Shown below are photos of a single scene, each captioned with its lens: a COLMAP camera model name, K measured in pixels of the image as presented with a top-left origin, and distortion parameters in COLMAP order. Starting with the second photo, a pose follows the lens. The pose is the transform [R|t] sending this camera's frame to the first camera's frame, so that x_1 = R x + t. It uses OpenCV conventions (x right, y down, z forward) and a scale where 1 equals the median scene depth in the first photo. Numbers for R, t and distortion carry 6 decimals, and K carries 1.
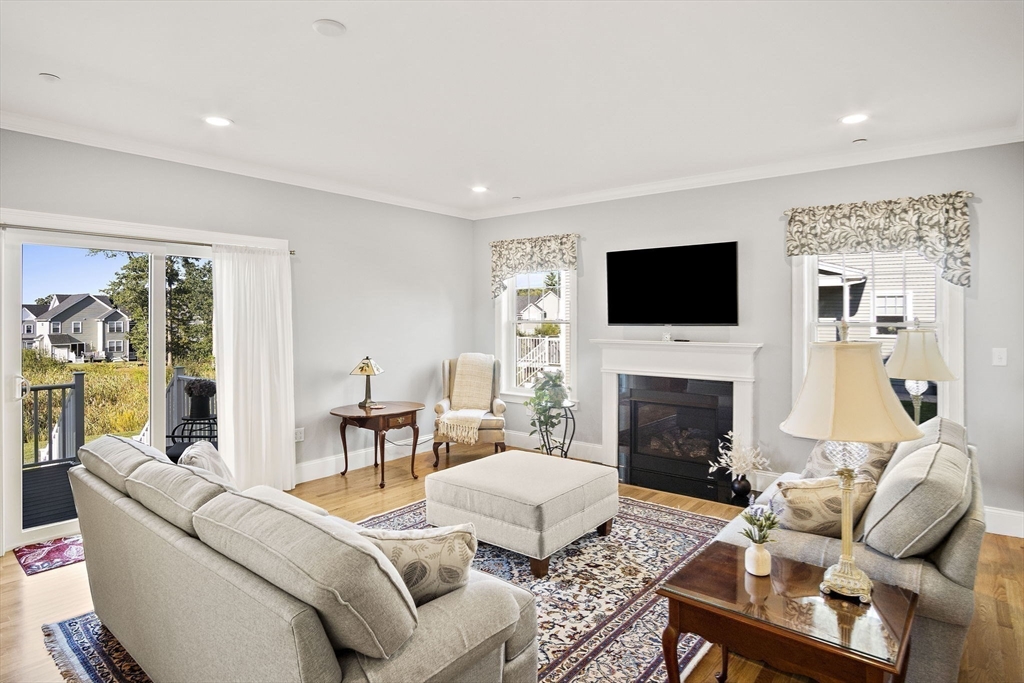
lens RADIAL K [[555.7, 0, 511.9], [0, 555.7, 319.9], [0, 0, 1]] dist [-0.030528, 0.000046]
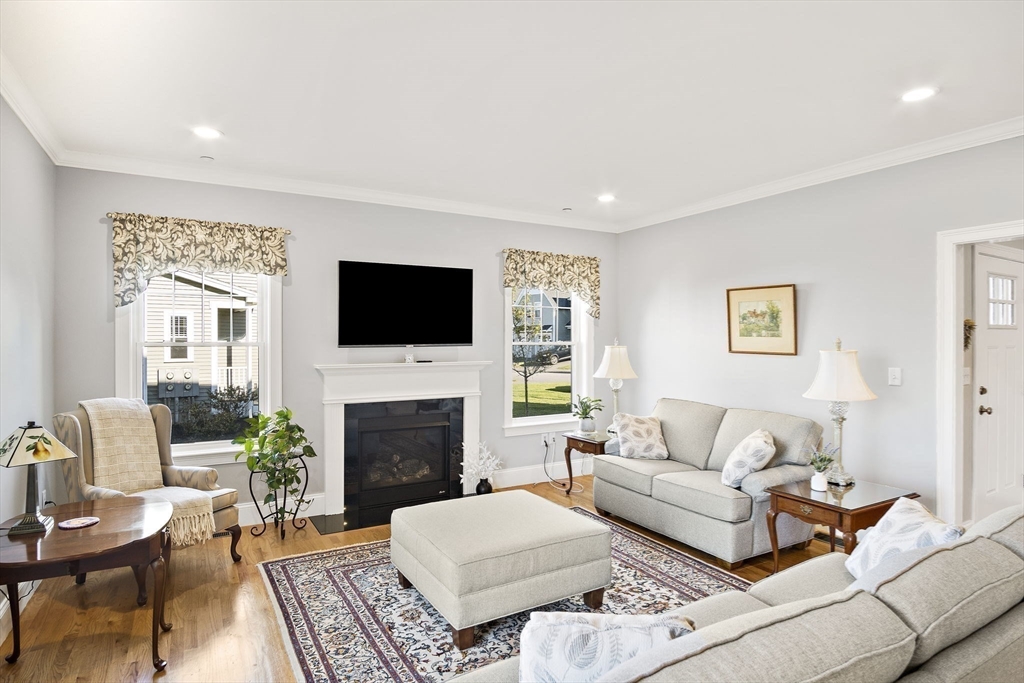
lens RADIAL K [[564.7, 0, 515.3], [0, 564.7, 336.1], [0, 0, 1]] dist [-0.036644, 0.000015]
pose [[0.354001, 0.002569, 0.935242, -0.607260], [0.000167, 0.999996, -0.002810, -0.005285], [-0.935245, 0.001151, 0.353999, 0.515794]]
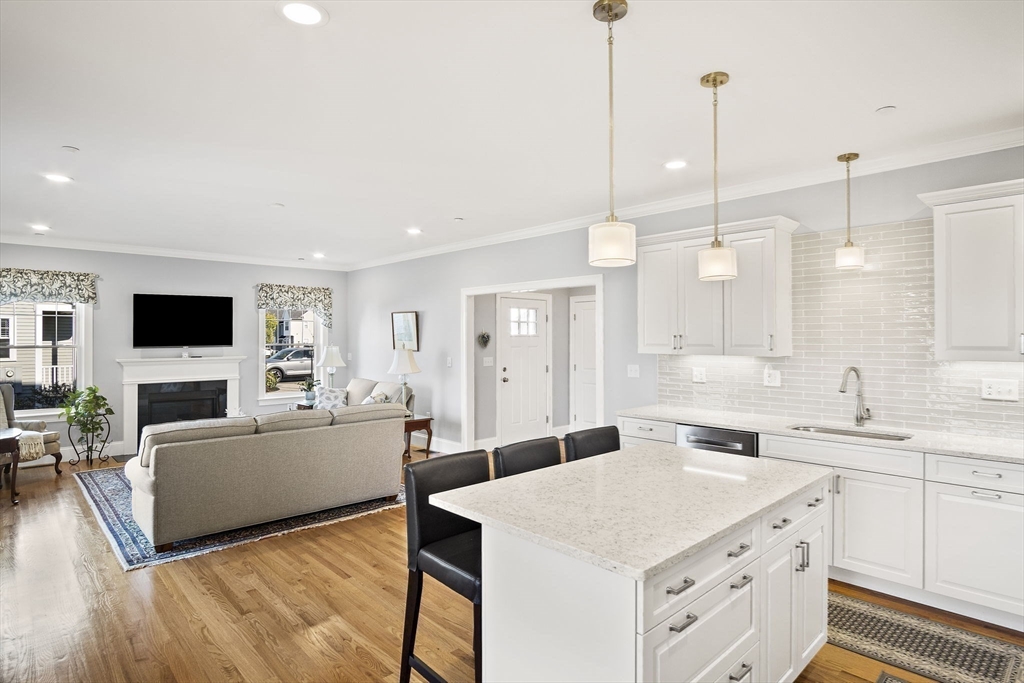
lens RADIAL K [[555.1, 0, 508.8], [0, 555.1, 330.1], [0, 0, 1]] dist [-0.025044, 0.001624]
pose [[0.140171, 0.008711, 0.990089, -1.156988], [0.001734, 0.999958, -0.009043, -0.023598], [-0.990126, 0.002985, 0.140150, -0.089754]]
